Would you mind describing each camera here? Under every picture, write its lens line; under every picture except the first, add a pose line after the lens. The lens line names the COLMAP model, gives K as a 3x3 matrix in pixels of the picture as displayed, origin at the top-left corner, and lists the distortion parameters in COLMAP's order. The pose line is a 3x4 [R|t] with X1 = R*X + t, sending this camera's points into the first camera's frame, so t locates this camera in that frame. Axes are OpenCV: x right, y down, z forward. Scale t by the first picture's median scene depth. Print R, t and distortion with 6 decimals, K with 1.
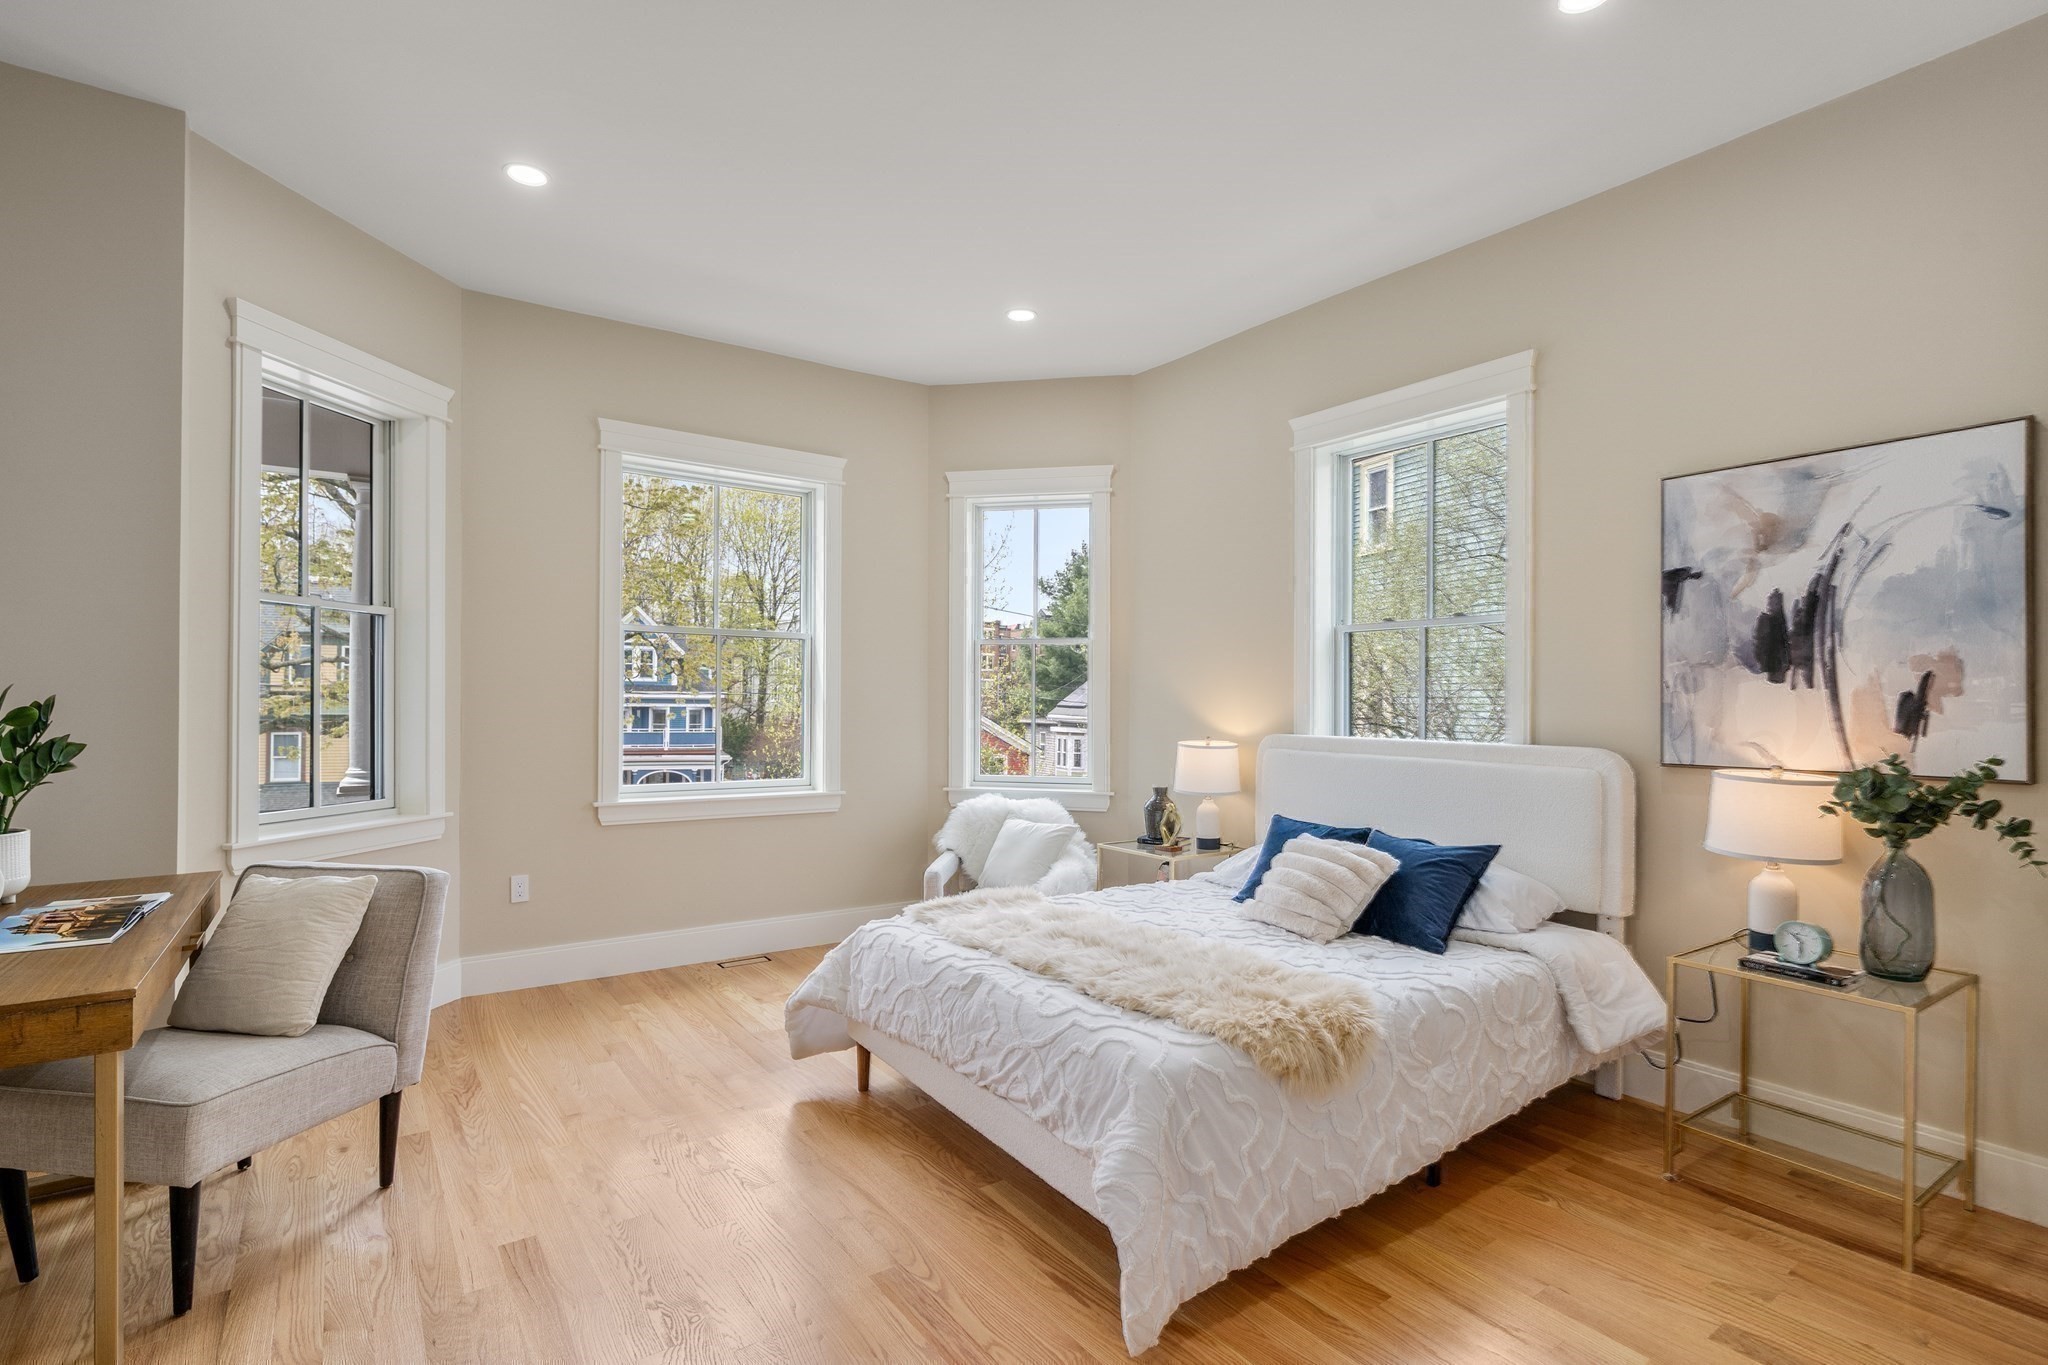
lens RADIAL K [[939.3, 0, 1025.0], [0, 939.3, 691.1], [0, 0, 1]] dist [-0.004253, 0.002250]
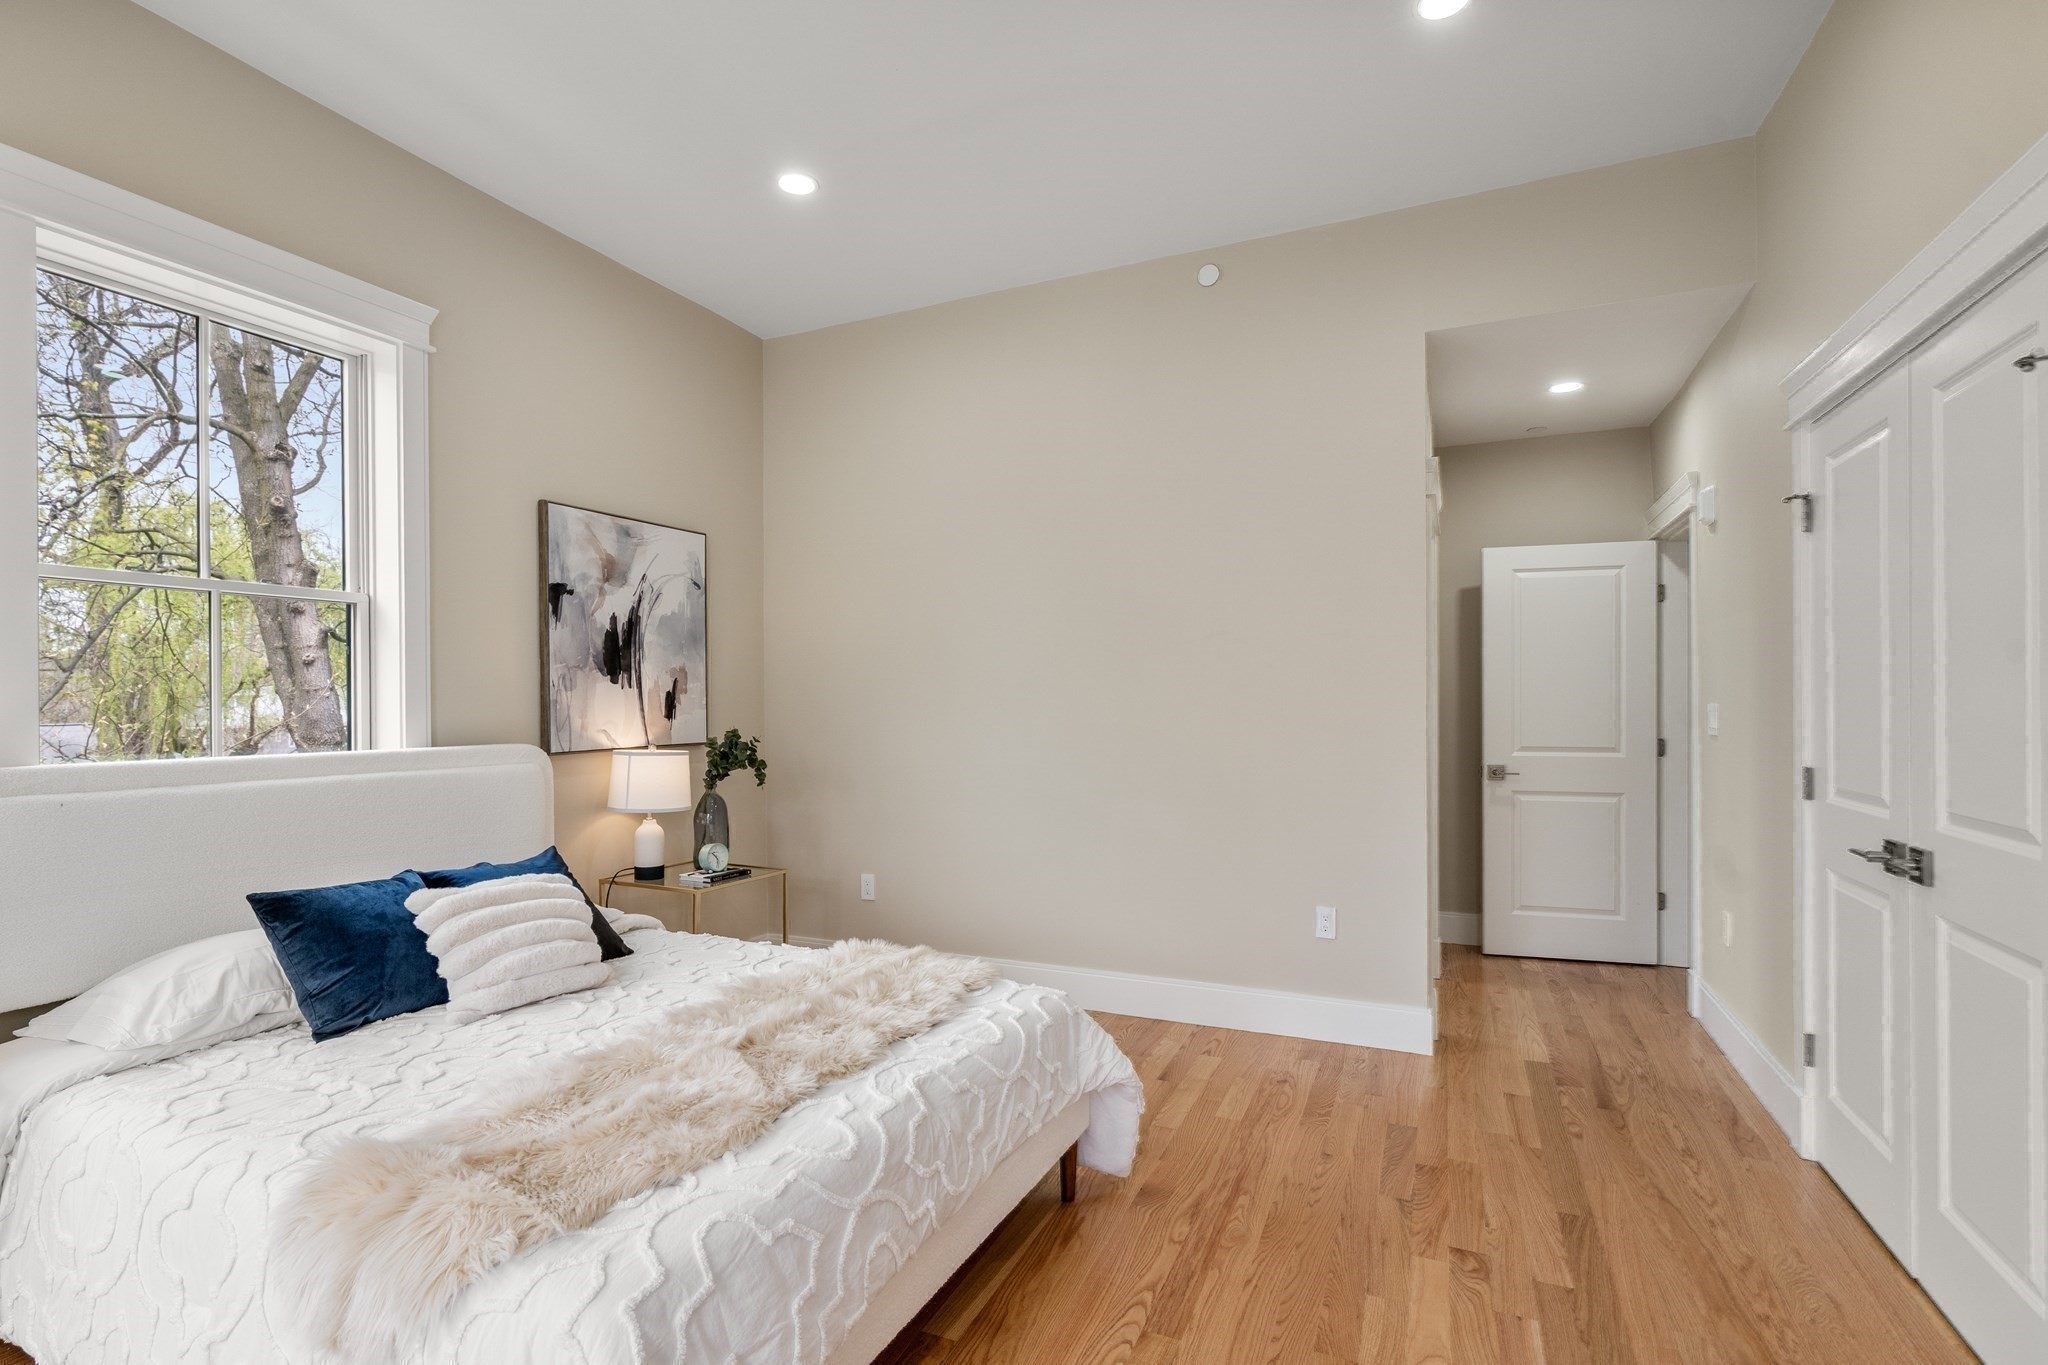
lens RADIAL K [[939.3, 0, 1025.3], [0, 939.3, 695.5], [0, 0, 1]] dist [-0.004253, 0.002250]
pose [[-0.497715, -0.003852, 0.867332, -0.641412], [-0.008394, 0.999965, -0.000376, 0.003613], [-0.867300, -0.007468, -0.497730, 1.164347]]
